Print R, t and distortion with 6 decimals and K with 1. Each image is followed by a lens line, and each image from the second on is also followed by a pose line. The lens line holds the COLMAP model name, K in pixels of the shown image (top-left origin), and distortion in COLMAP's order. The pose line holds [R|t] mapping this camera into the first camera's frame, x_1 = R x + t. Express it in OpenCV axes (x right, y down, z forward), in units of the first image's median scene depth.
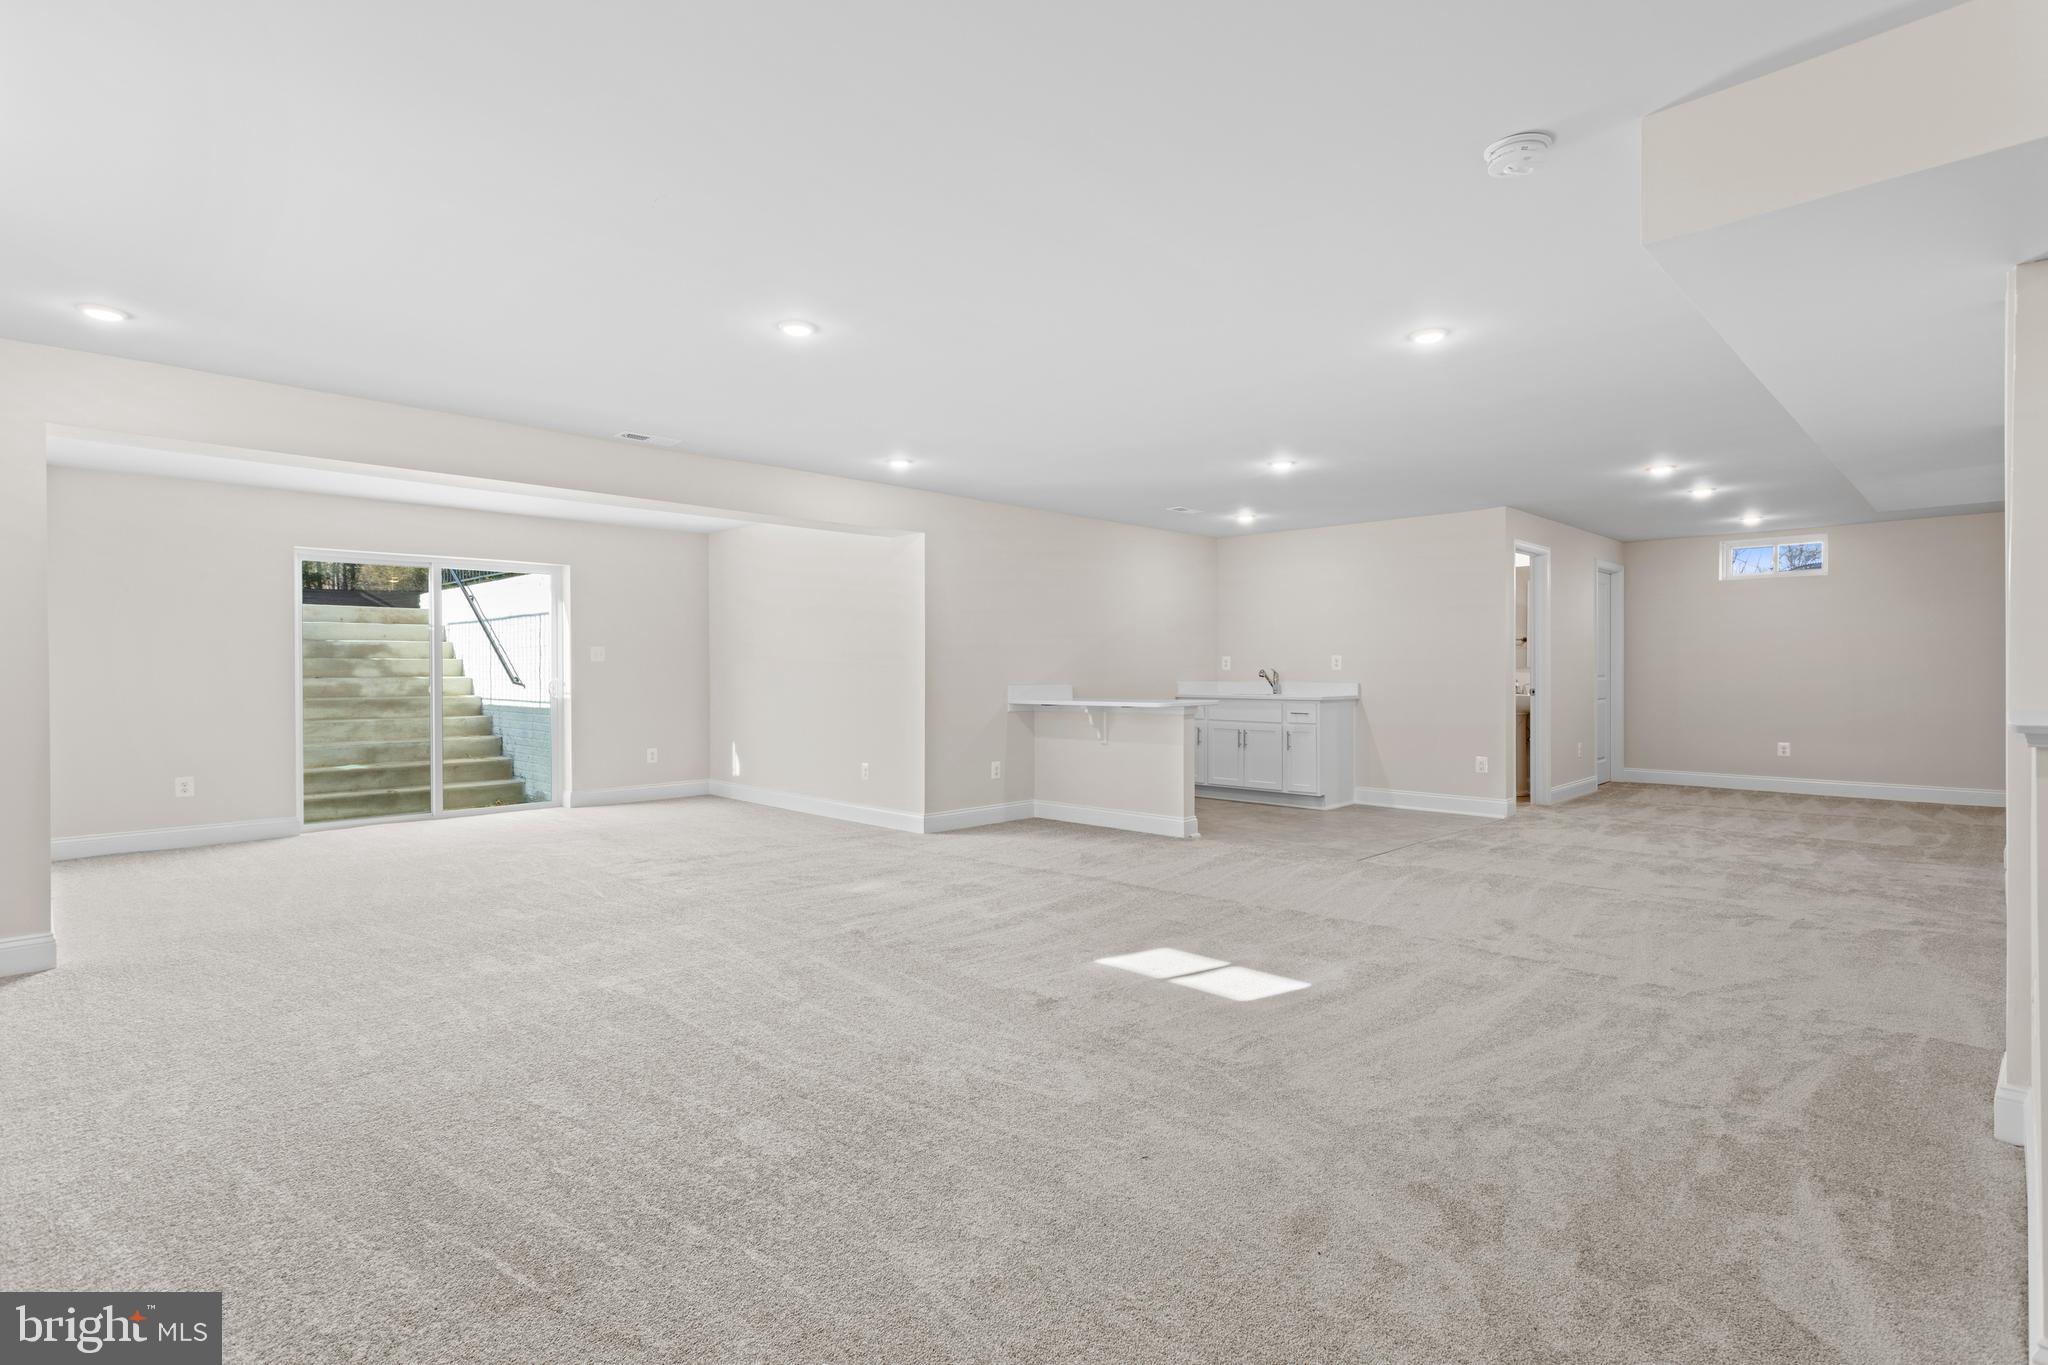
lens RADIAL K [[978.6, 0, 1023.5], [0, 978.6, 680.5], [0, 0, 1]] dist [-0.001741, 0.000680]
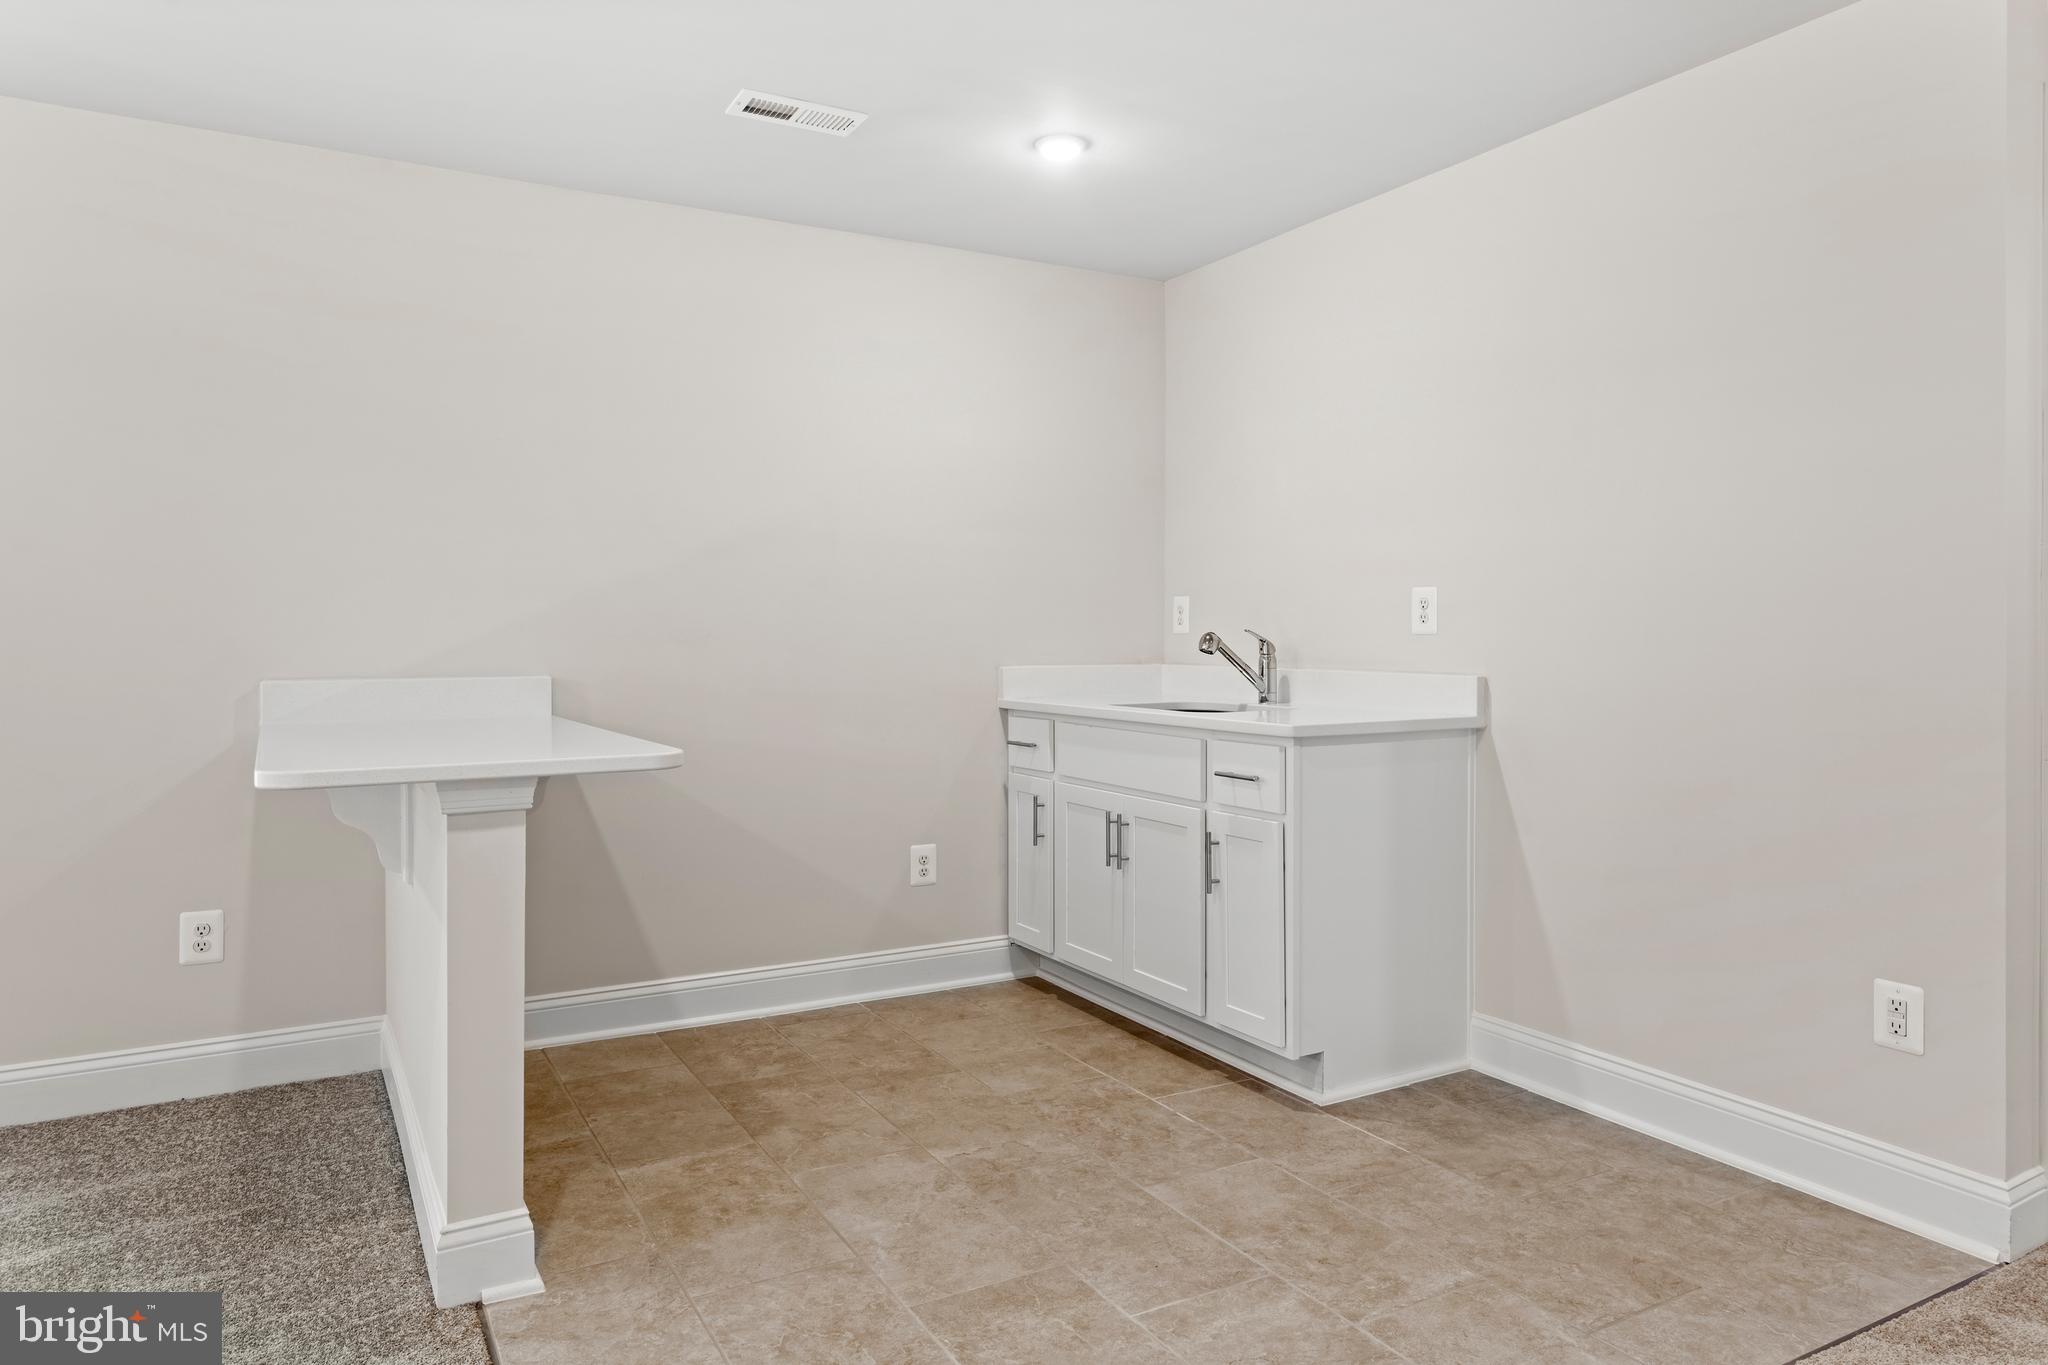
lens RADIAL K [[1296.2, 0, 1014.4], [0, 1296.2, 628.6], [0, 0, 1]] dist [0.011575, -0.000711]
pose [[0.962617, -0.001511, -0.270863, 0.311377], [-0.002658, 0.999884, -0.015024, -0.006049], [0.270854, 0.015182, 0.962501, 0.563540]]
